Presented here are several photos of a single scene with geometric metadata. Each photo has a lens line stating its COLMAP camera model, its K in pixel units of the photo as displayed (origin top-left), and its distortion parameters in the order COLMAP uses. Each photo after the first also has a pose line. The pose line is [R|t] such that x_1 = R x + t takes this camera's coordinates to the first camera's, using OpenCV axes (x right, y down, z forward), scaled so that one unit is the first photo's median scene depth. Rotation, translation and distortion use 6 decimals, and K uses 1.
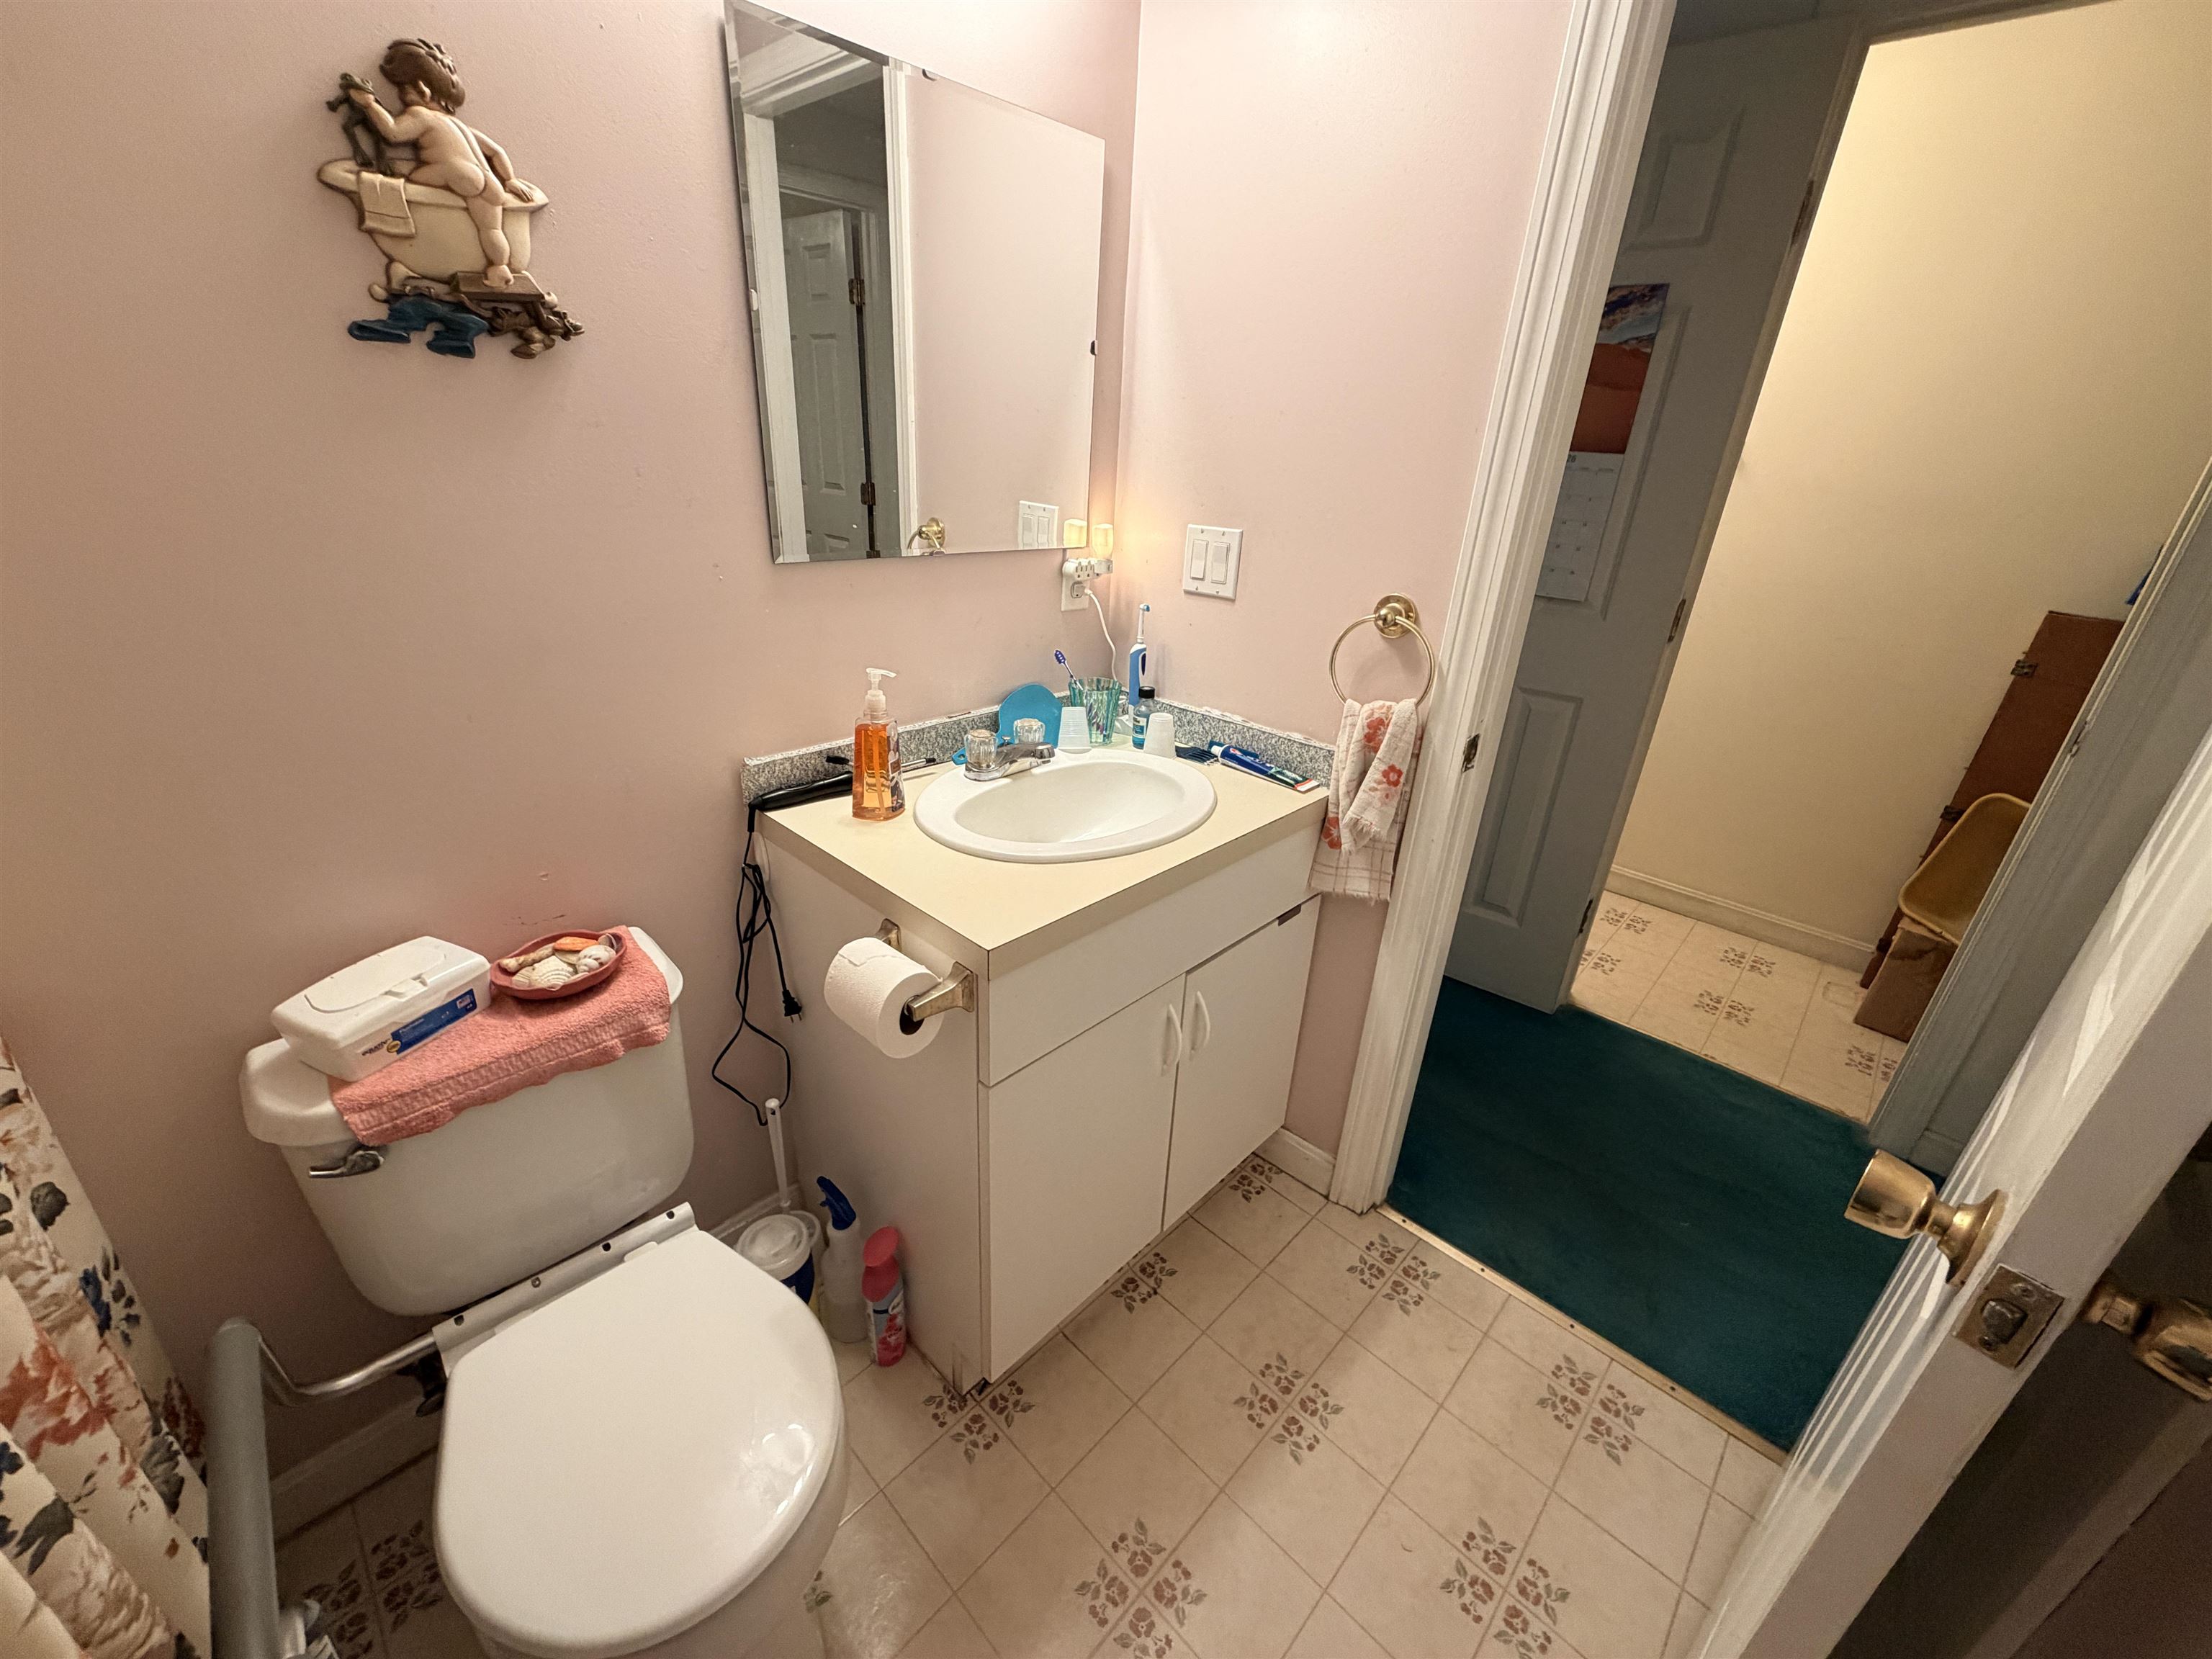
lens RADIAL K [[880.4, 0, 1100.2], [0, 880.4, 830.3], [0, 0, 1]] dist [0.000006, -0.000241]
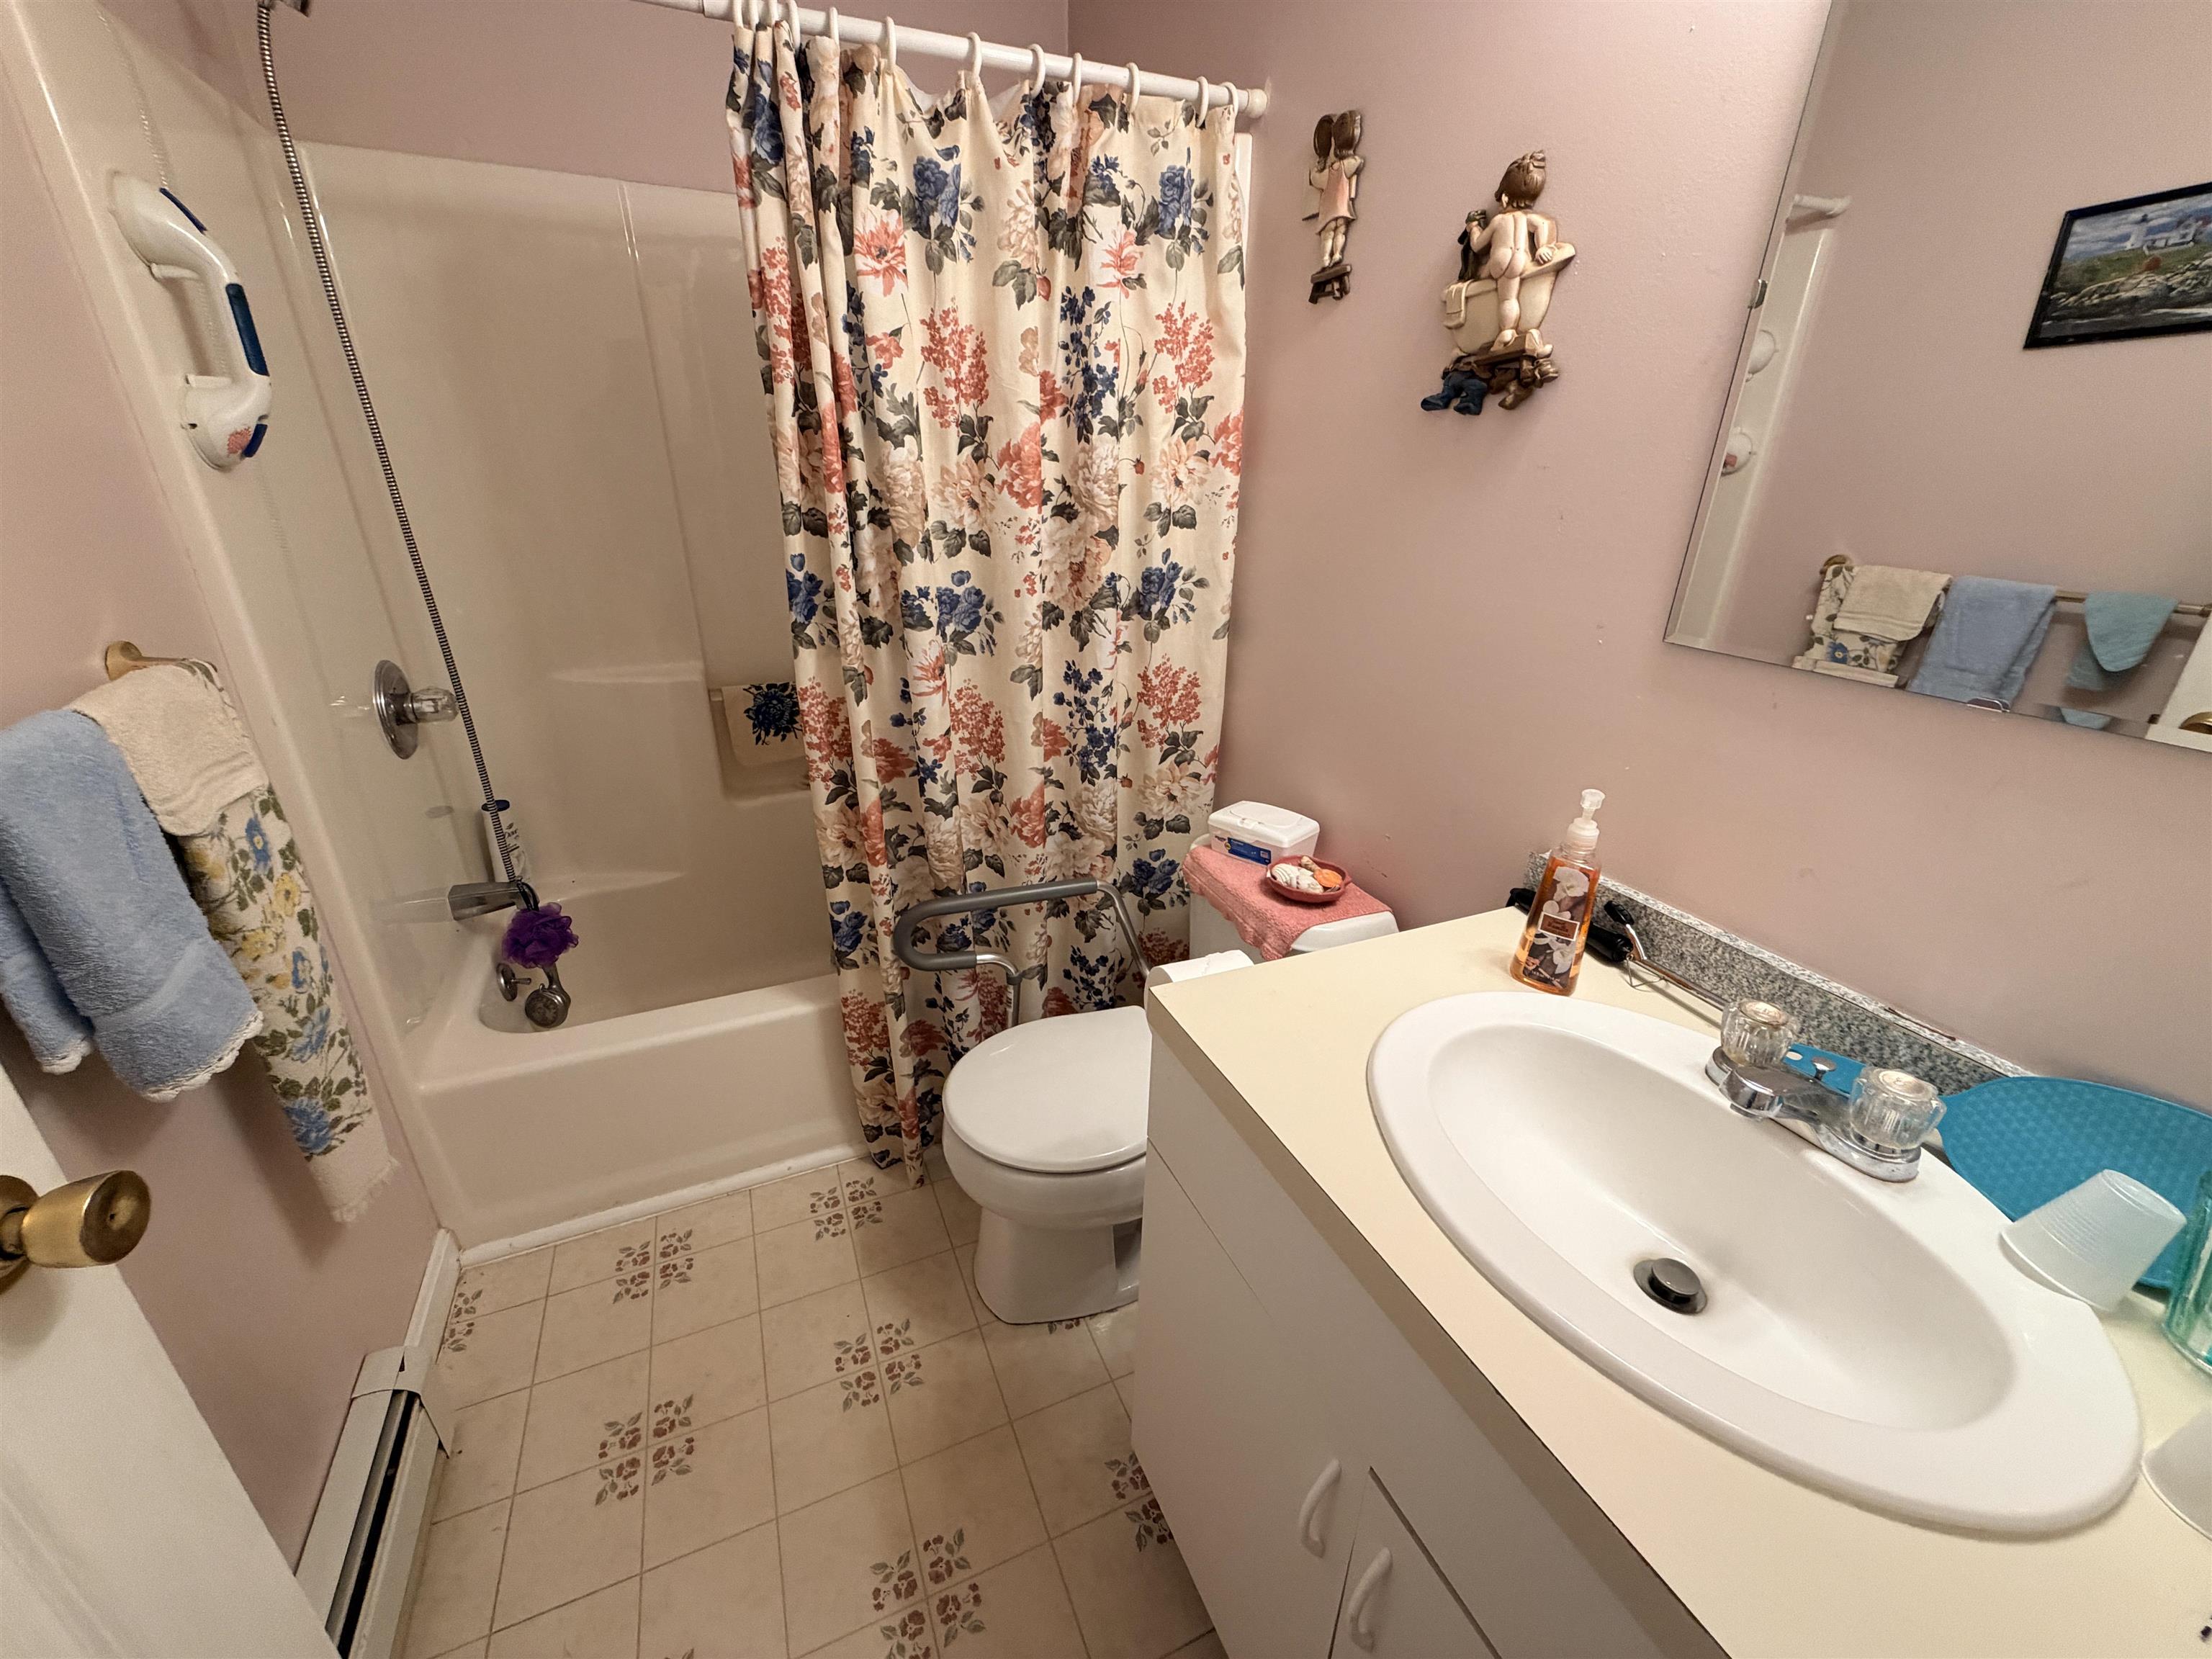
lens RADIAL K [[880.4, 0, 1098.7], [0, 880.4, 833.7], [0, 0, 1]] dist [0.000006, -0.000241]
pose [[-0.392457, 0.306828, -0.867084, 0.706661], [-0.403602, 0.789660, 0.462108, -0.434899], [0.826488, 0.531314, -0.186071, 1.106586]]
